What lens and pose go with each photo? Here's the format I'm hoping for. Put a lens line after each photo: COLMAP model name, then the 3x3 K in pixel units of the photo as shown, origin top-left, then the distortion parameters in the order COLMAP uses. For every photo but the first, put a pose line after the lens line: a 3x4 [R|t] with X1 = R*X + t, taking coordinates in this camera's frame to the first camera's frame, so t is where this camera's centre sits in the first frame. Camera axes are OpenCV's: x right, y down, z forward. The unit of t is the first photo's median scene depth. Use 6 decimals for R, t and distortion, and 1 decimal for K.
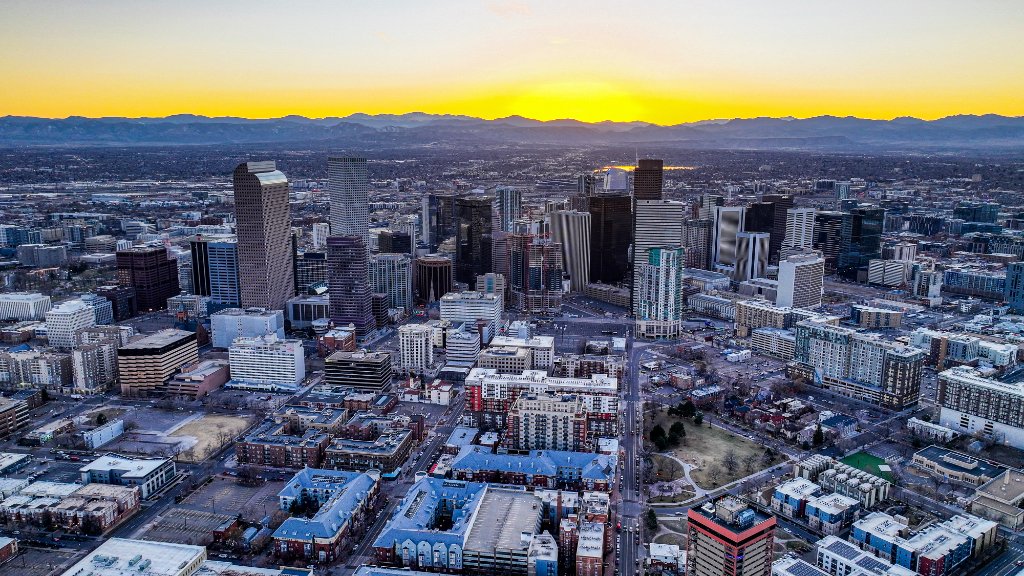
lens RADIAL K [[714.6, 0, 512.0], [0, 714.6, 288.0], [0, 0, 1]] dist [-0.000002, 0.002611]
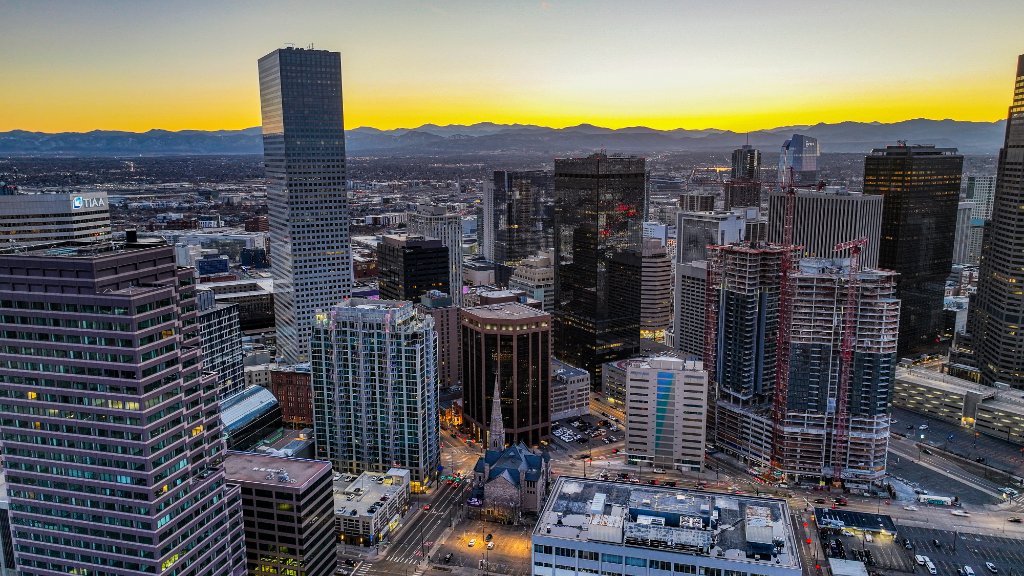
lens RADIAL K [[716.3, 0, 512.0], [0, 716.3, 288.0], [0, 0, 1]] dist [0.003416, 0.003924]
pose [[0.995607, 0.007476, -0.093334, -0.056492], [-0.008865, 0.999856, -0.014467, -0.038022], [0.093212, 0.015231, 0.995530, 0.509320]]
